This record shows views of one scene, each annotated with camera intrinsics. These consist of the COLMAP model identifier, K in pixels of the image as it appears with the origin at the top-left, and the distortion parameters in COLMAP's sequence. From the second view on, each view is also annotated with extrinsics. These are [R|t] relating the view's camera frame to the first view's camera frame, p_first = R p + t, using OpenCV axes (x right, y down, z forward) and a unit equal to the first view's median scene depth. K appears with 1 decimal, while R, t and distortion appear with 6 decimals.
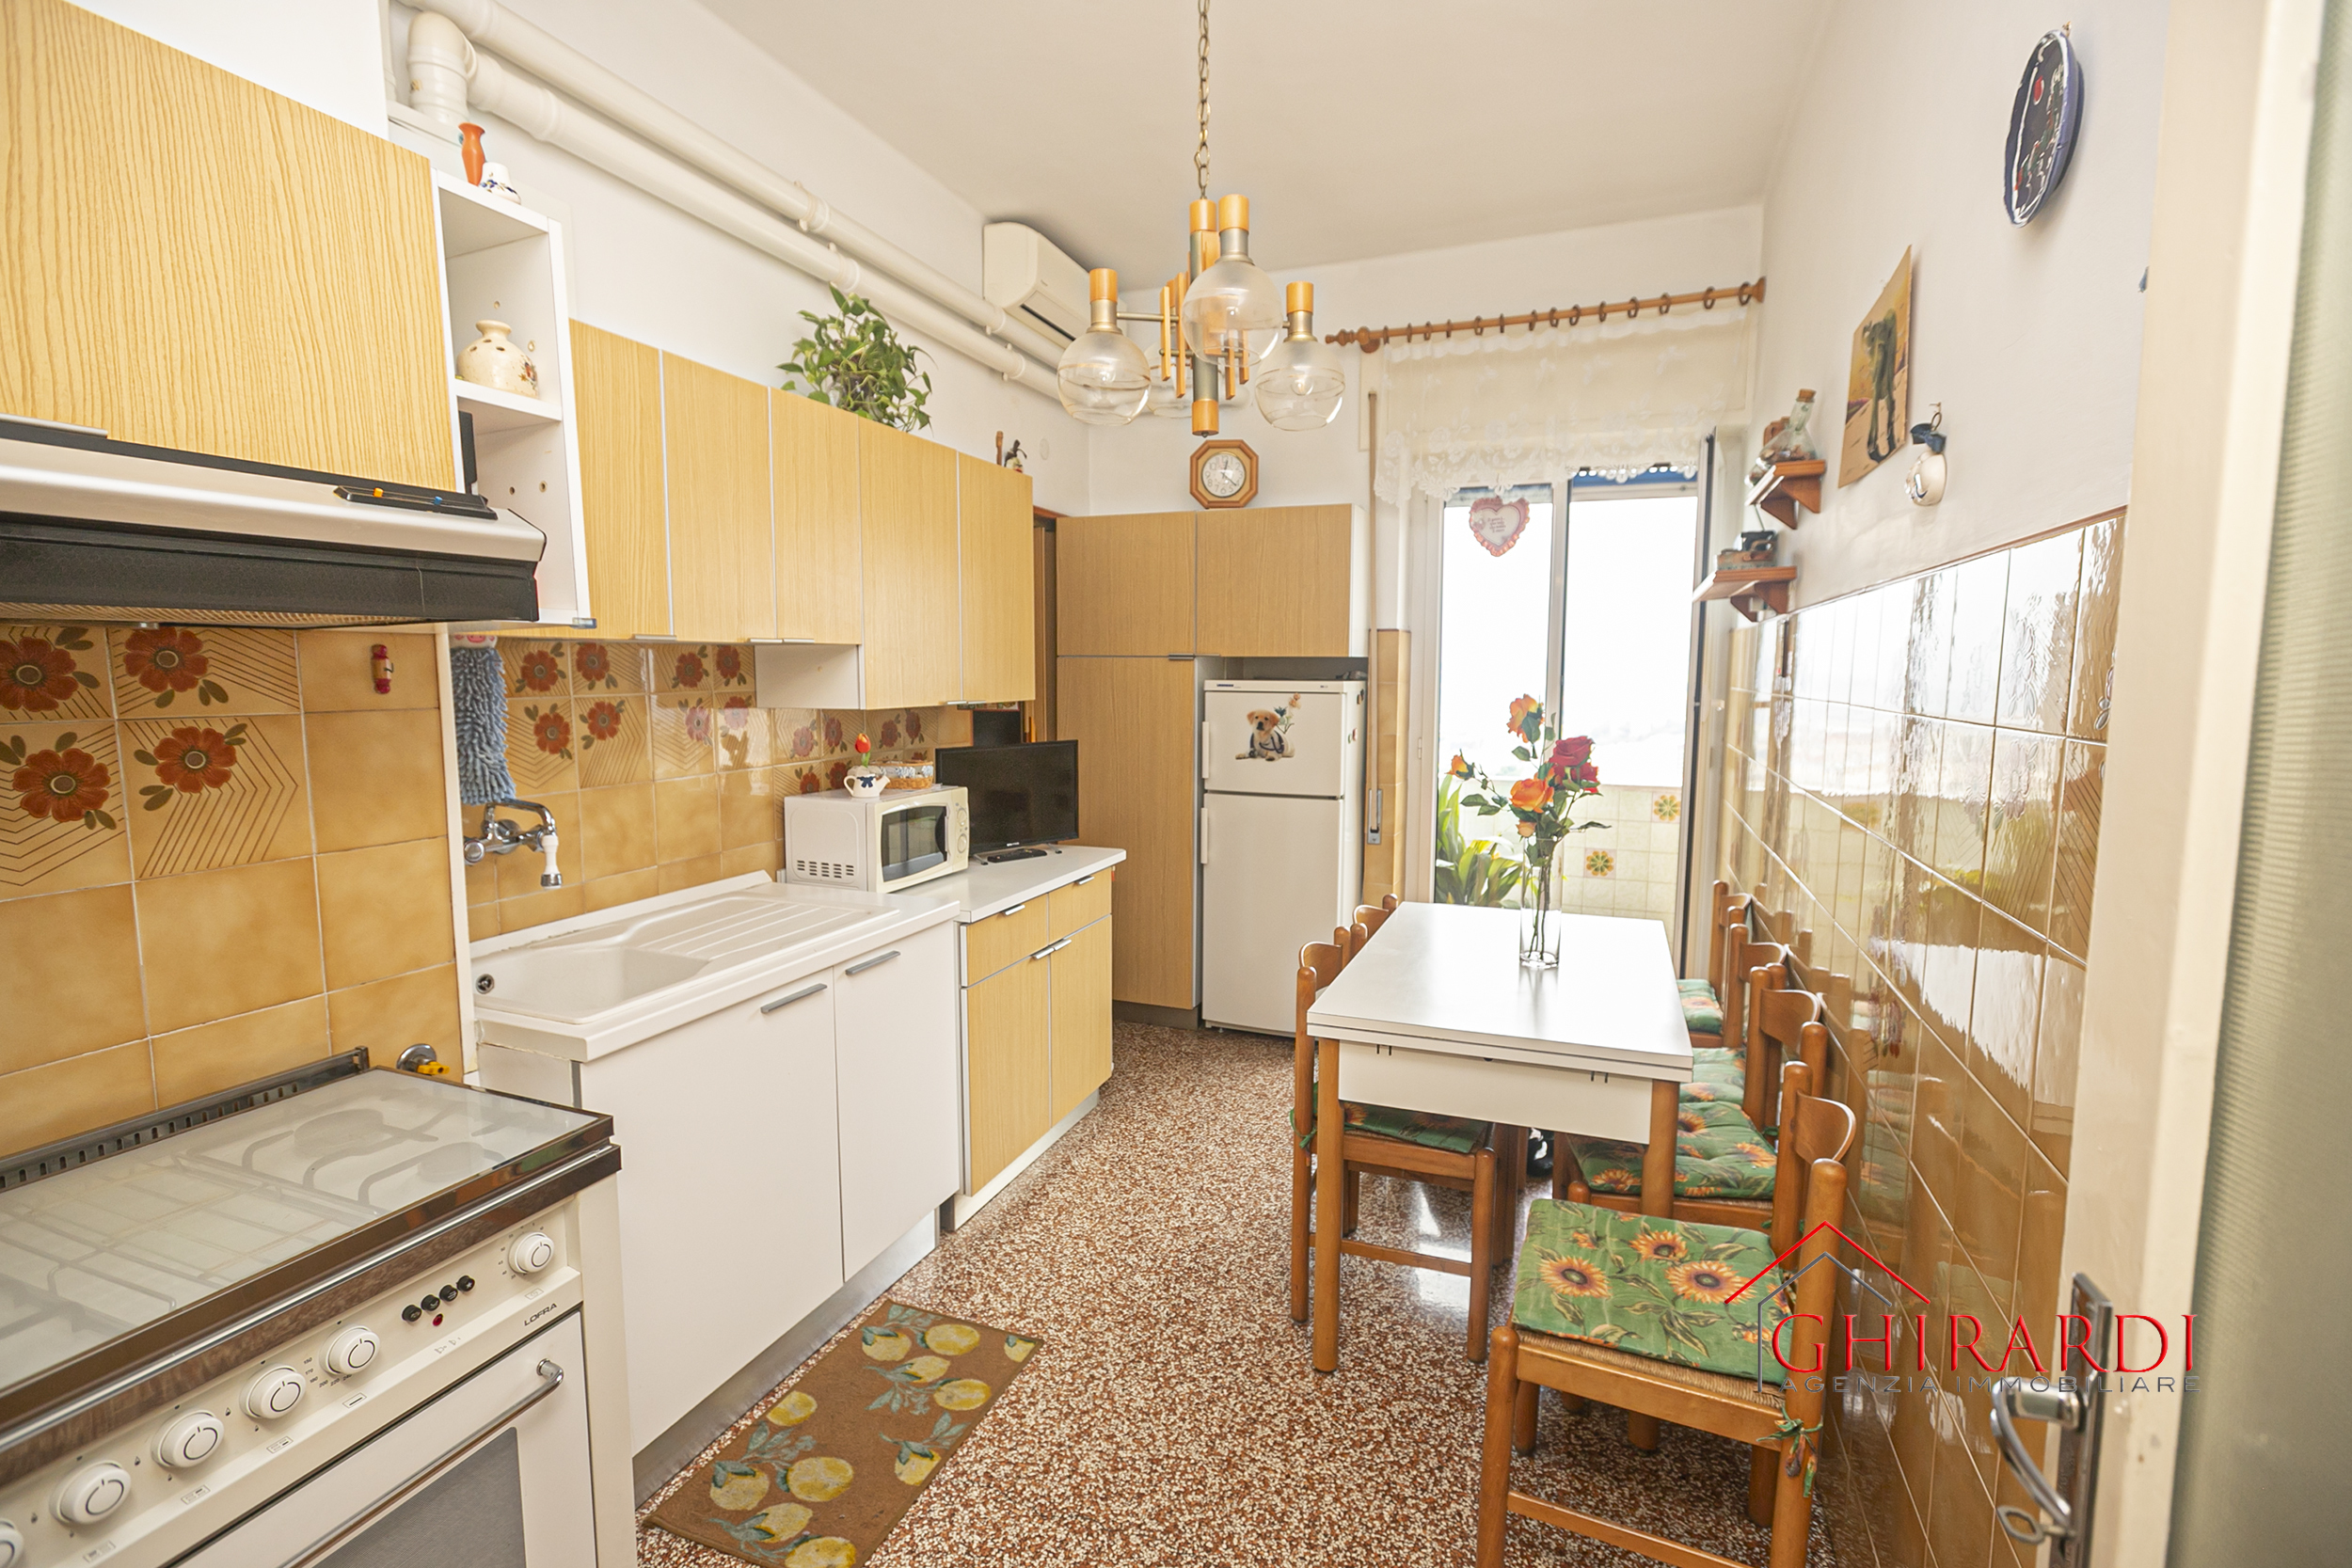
lens RADIAL K [[1055.9, 0, 1165.5], [0, 1055.9, 786.9], [0, 0, 1]] dist [-0.032124, 0.019675]
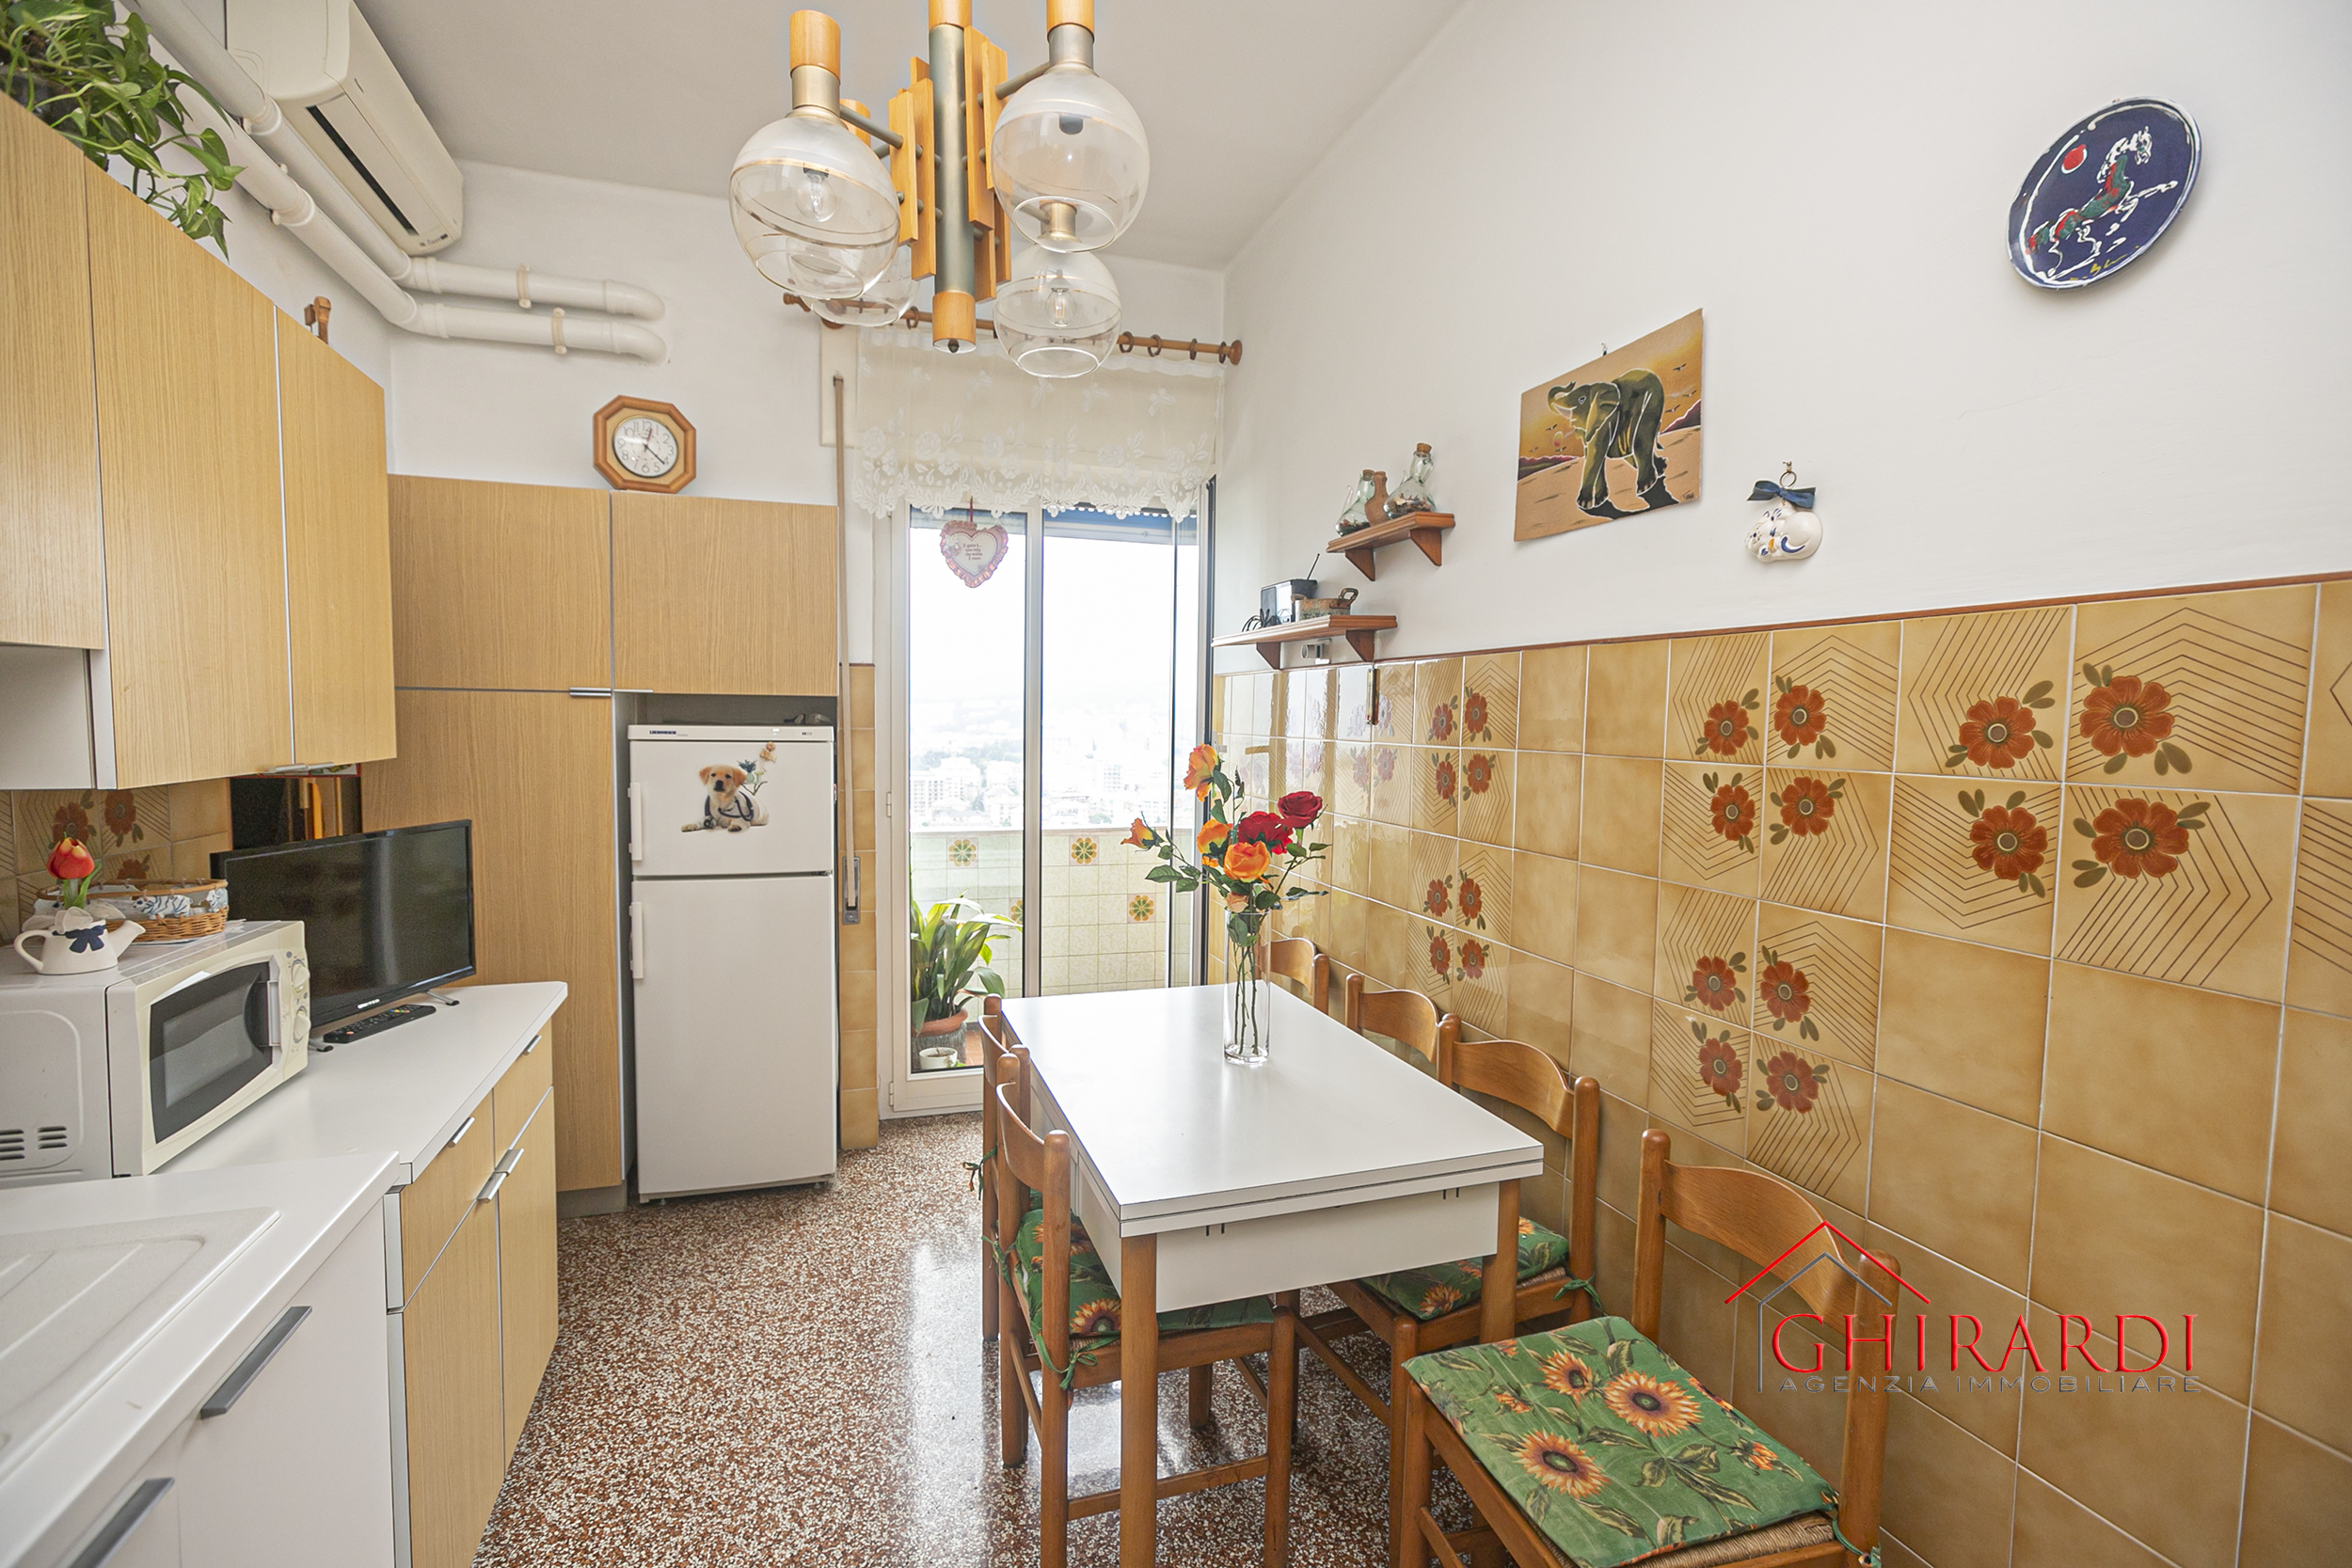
lens RADIAL K [[1055.9, 0, 1165.5], [0, 1055.9, 786.9], [0, 0, 1]] dist [-0.032124, 0.019675]
pose [[0.770459, -0.034017, 0.636582, -0.154548], [0.059420, 0.998060, -0.018582, -0.026606], [-0.634715, 0.052142, 0.770985, 0.243340]]
